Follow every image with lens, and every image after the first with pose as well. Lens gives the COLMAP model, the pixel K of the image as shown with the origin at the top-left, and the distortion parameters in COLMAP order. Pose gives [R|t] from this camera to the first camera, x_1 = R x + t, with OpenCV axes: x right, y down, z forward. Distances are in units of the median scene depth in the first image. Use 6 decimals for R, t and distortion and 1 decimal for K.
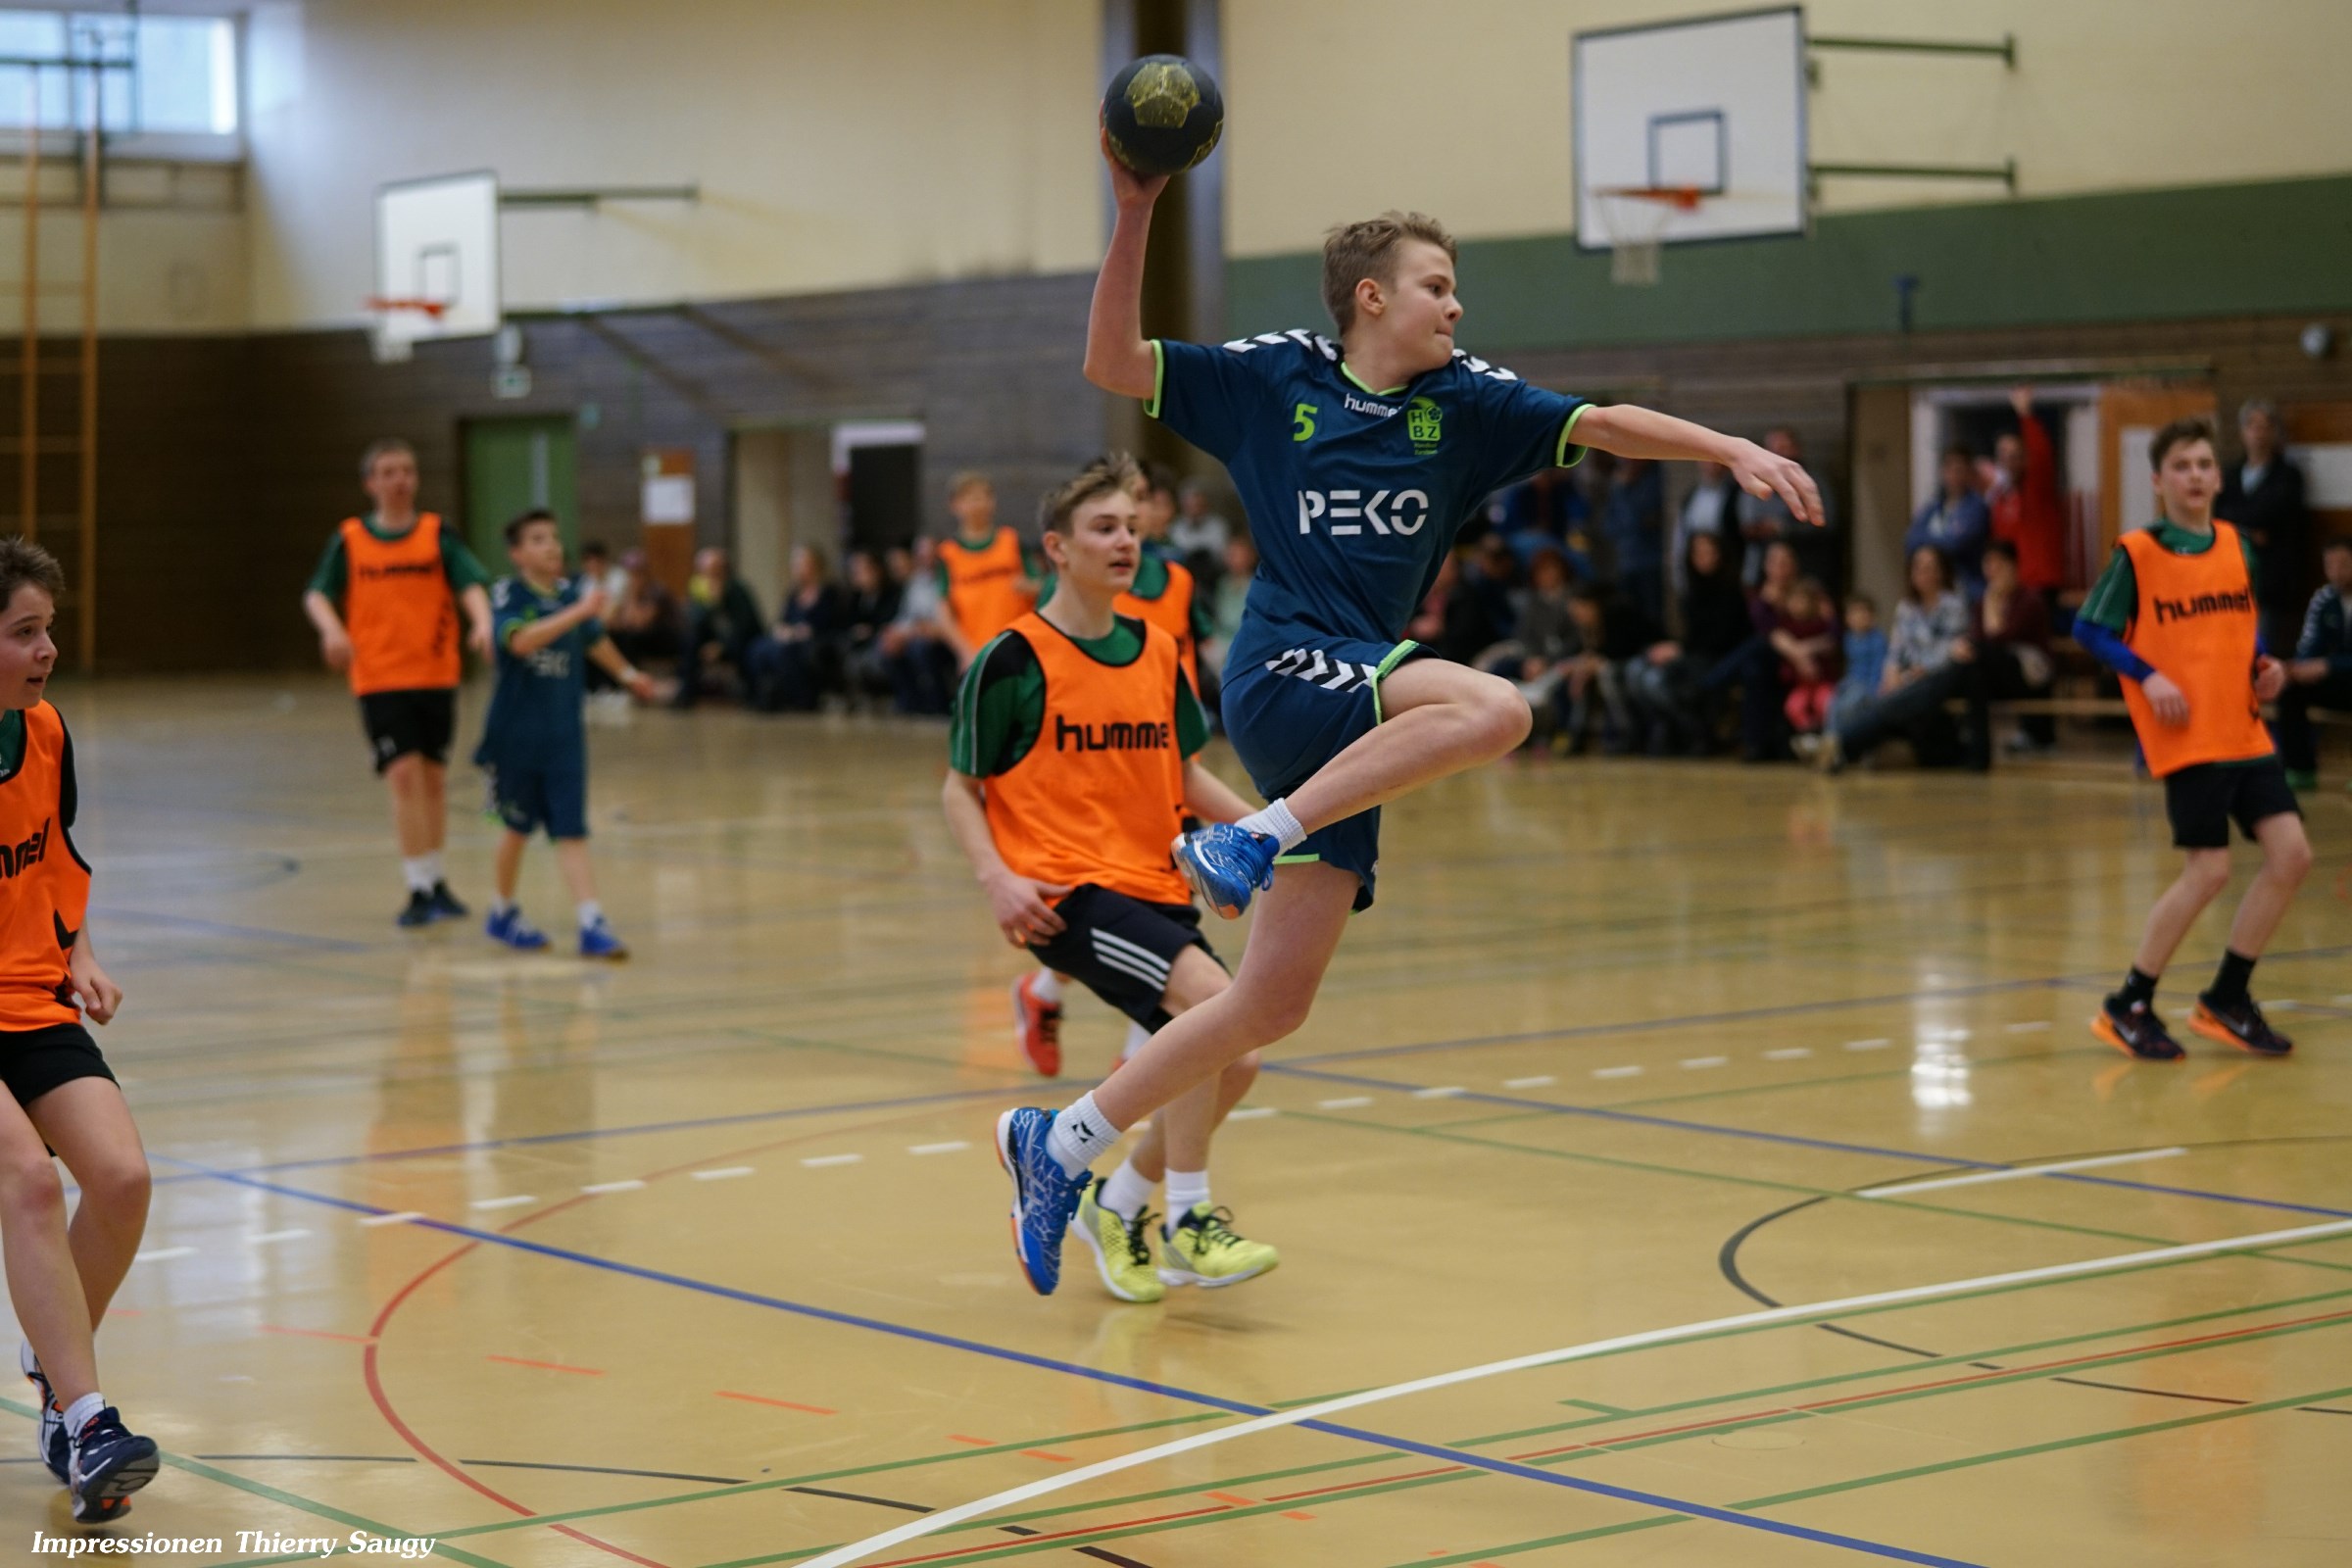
lens RADIAL K [[5080.1, 0, 1179.9], [0, 5080.1, 778.1], [0, 0, 1]] dist [-0.038708, 0.000000]
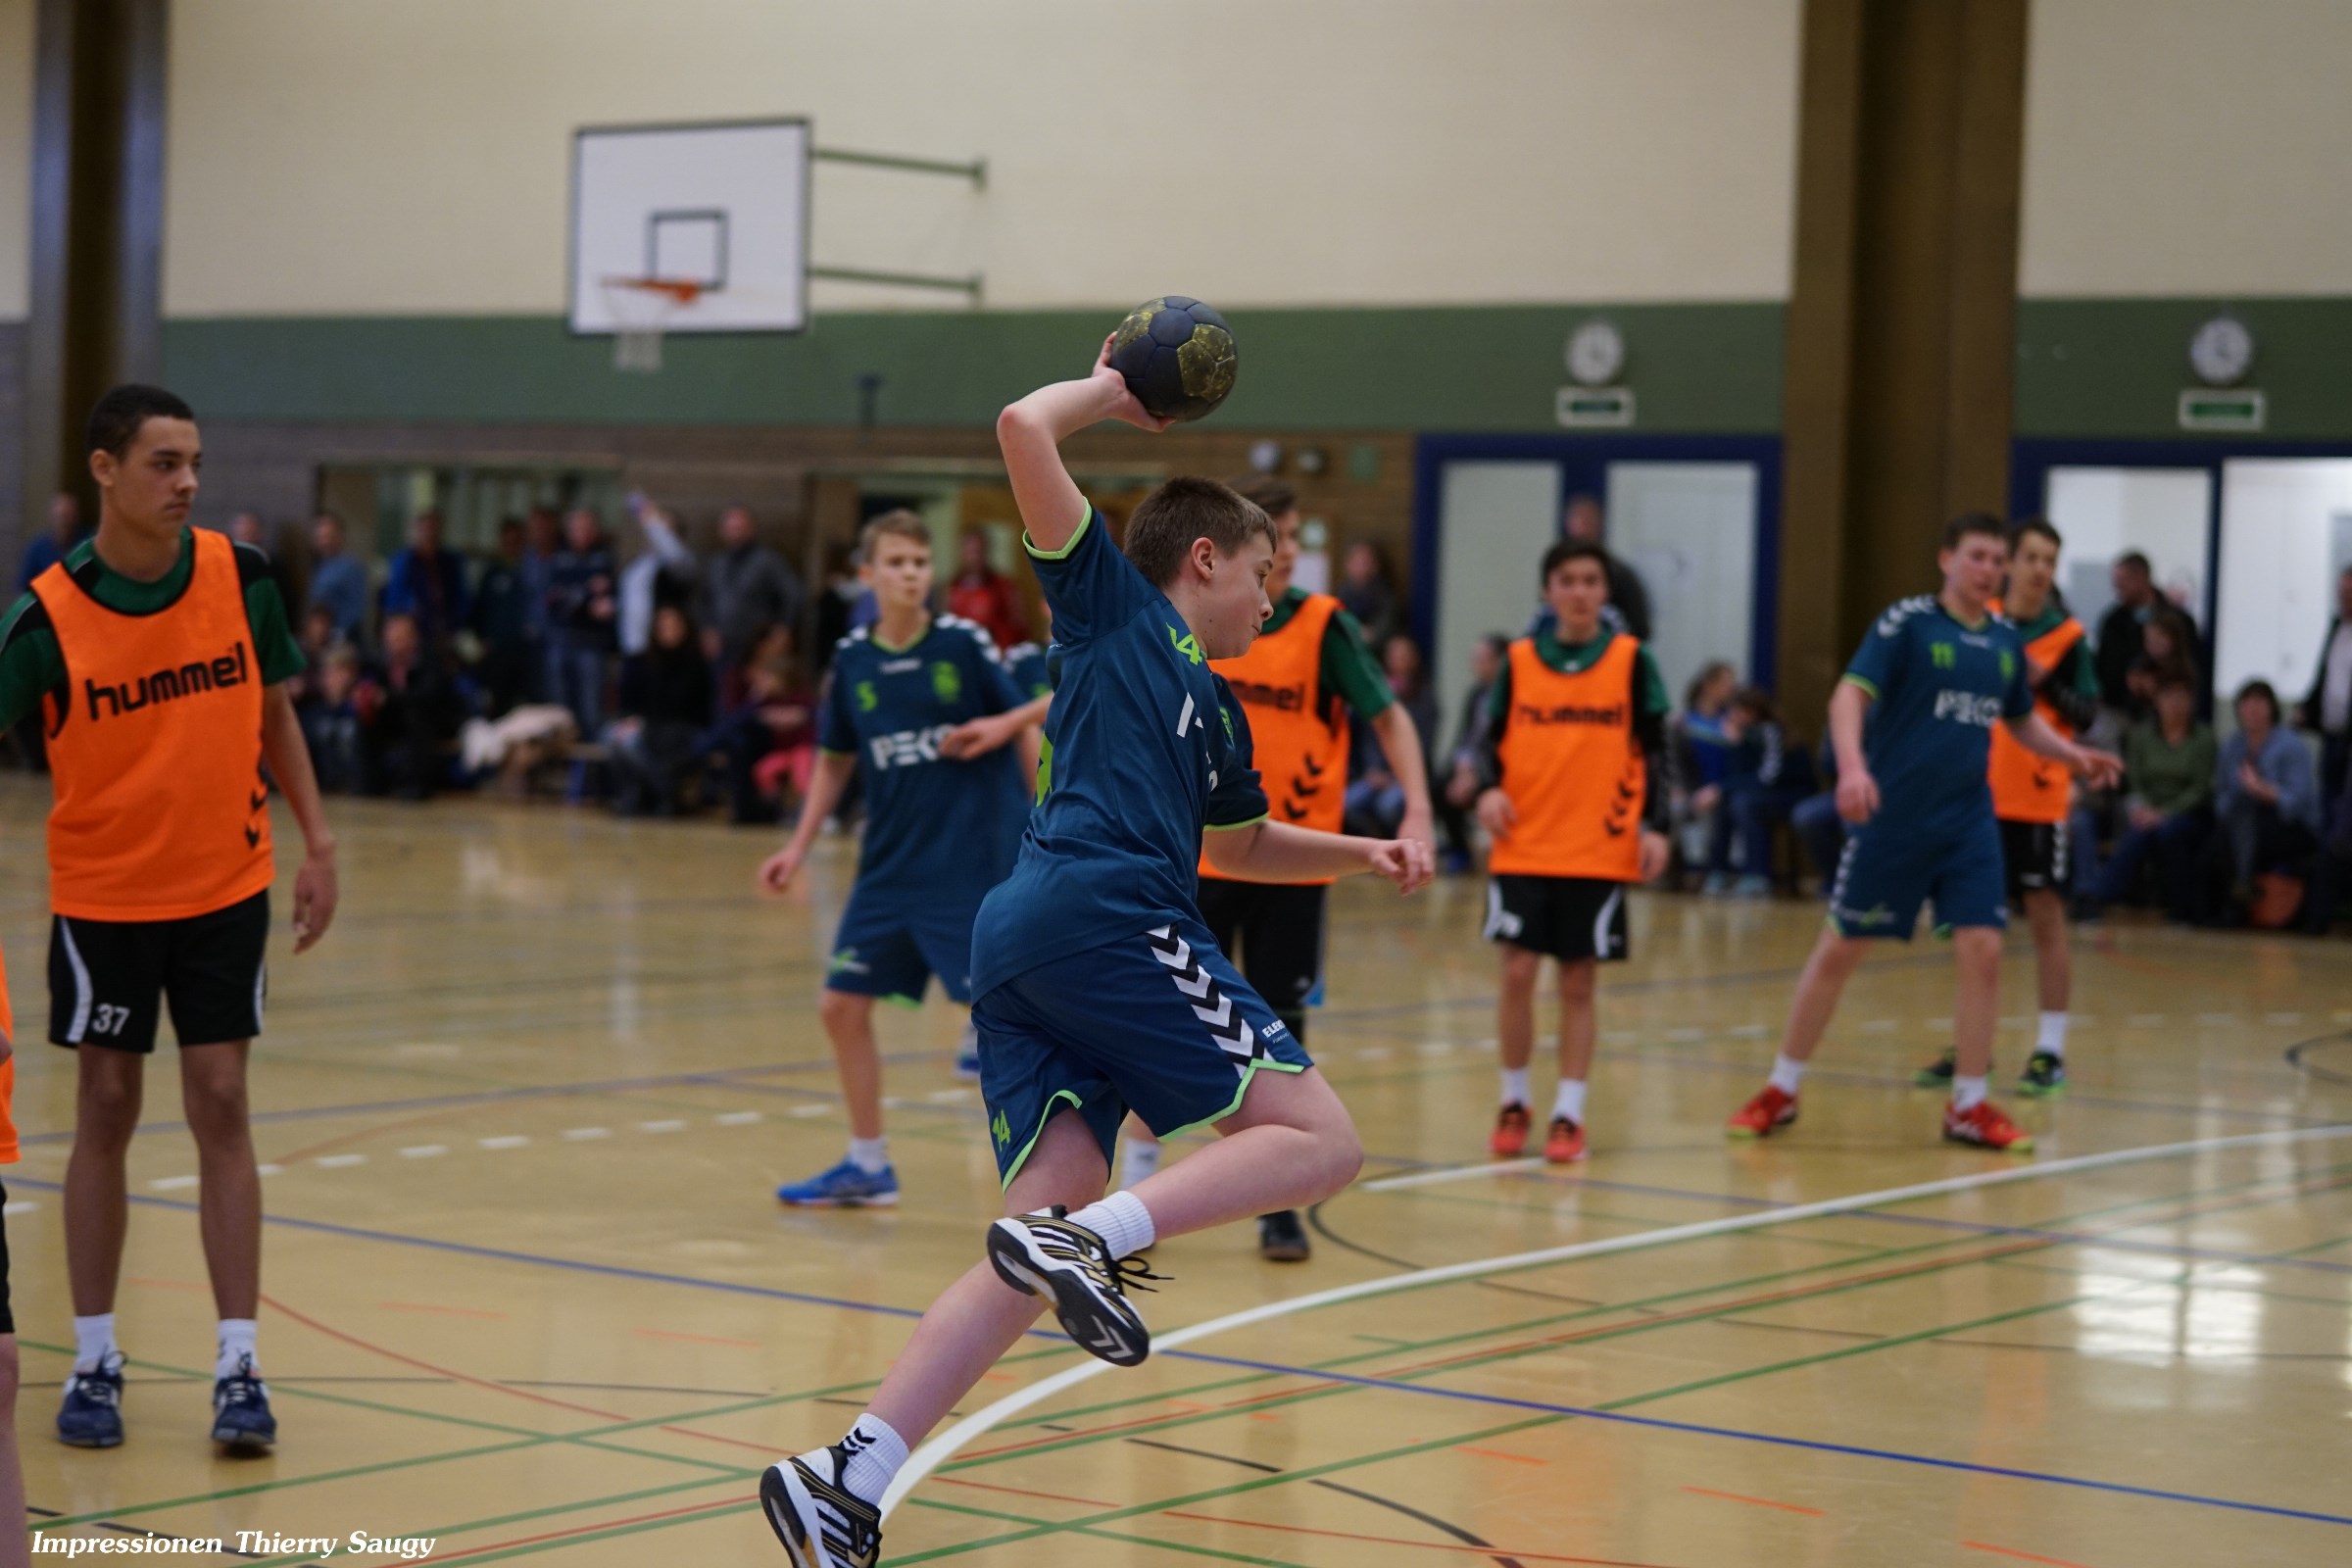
lens RADIAL K [[5080.1, 0, 1184.7], [0, 5080.1, 784.4], [0, 0, 1]] dist [-0.038708, 0.000000]
pose [[0.959588, 0.033244, 0.279437, -0.092399], [-0.029555, 0.999412, -0.017408, 0.003955], [-0.279851, 0.008446, 0.960006, -0.046392]]
